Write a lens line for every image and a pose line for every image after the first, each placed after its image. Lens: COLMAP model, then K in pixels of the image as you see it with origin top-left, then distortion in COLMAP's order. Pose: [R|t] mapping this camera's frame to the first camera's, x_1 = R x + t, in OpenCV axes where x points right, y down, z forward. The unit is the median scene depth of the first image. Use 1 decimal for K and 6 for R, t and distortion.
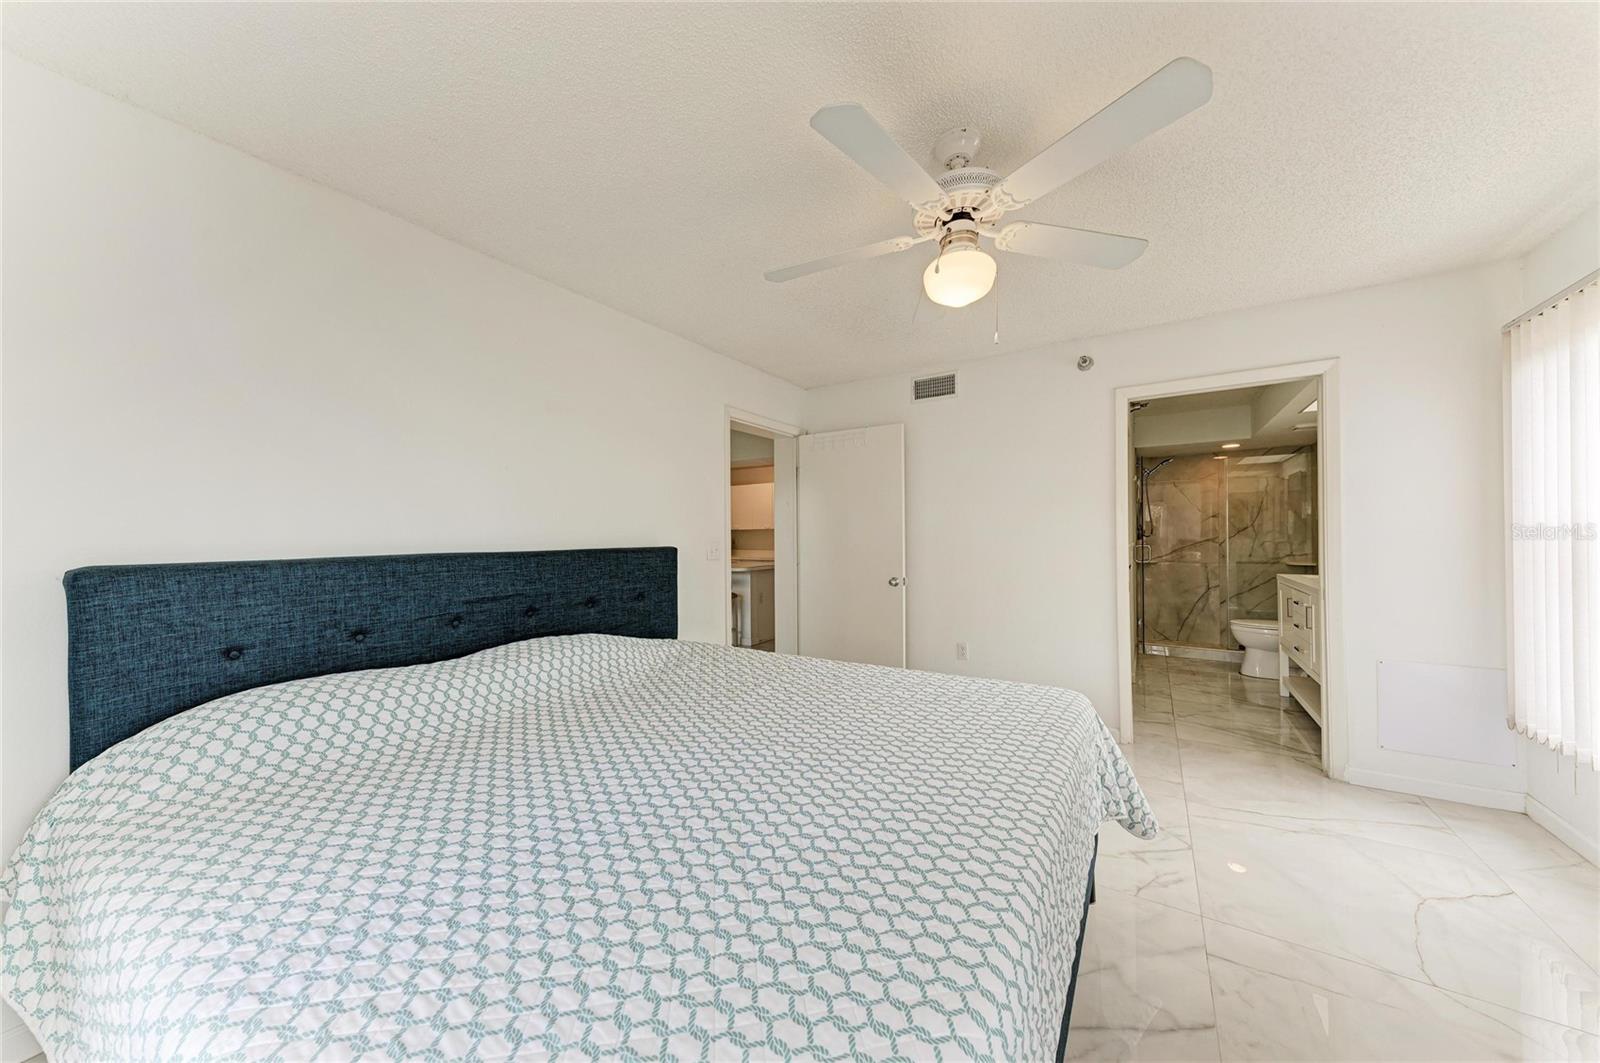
lens RADIAL K [[543.6, 0, 802.2], [0, 543.6, 534.0], [0, 0, 1]] dist [0.015426, -0.000053]
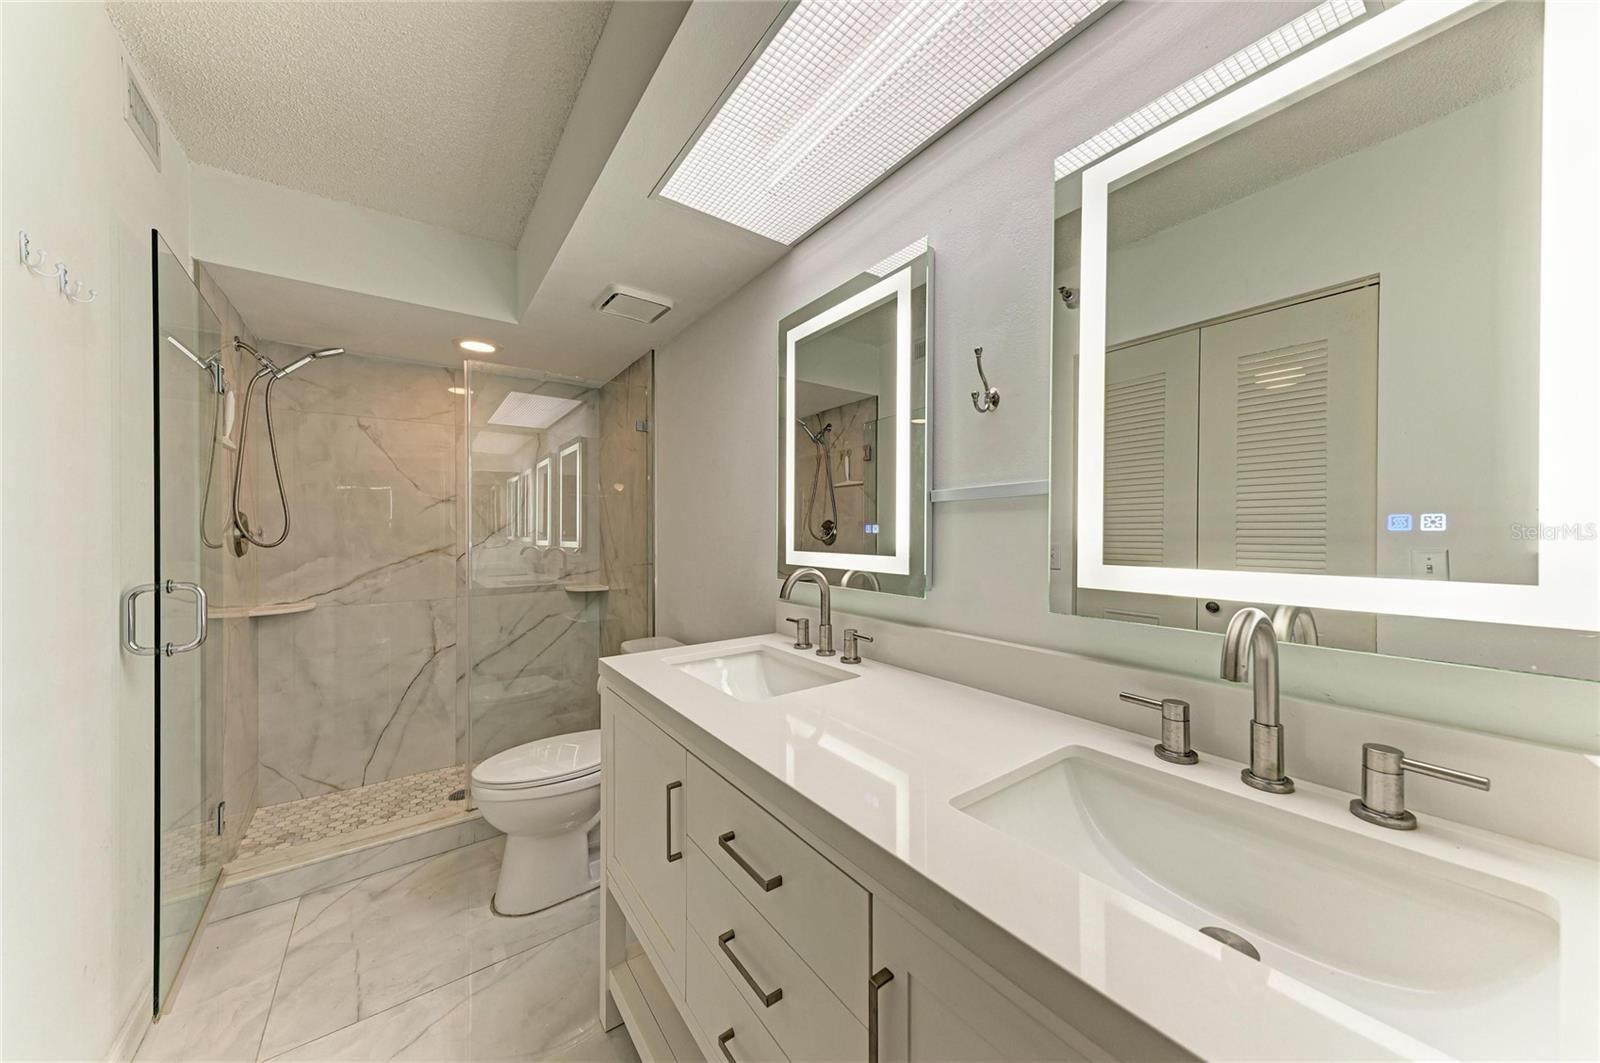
lens RADIAL K [[540.6, 0, 802.6], [0, 540.6, 534.7], [0, 0, 1]] dist [0.010401, -0.000424]
pose [[0.367433, -0.001703, 0.930048, 0.421273], [-0.002880, 0.999991, 0.002969, -0.004542], [-0.930045, -0.003769, 0.367425, 0.531624]]
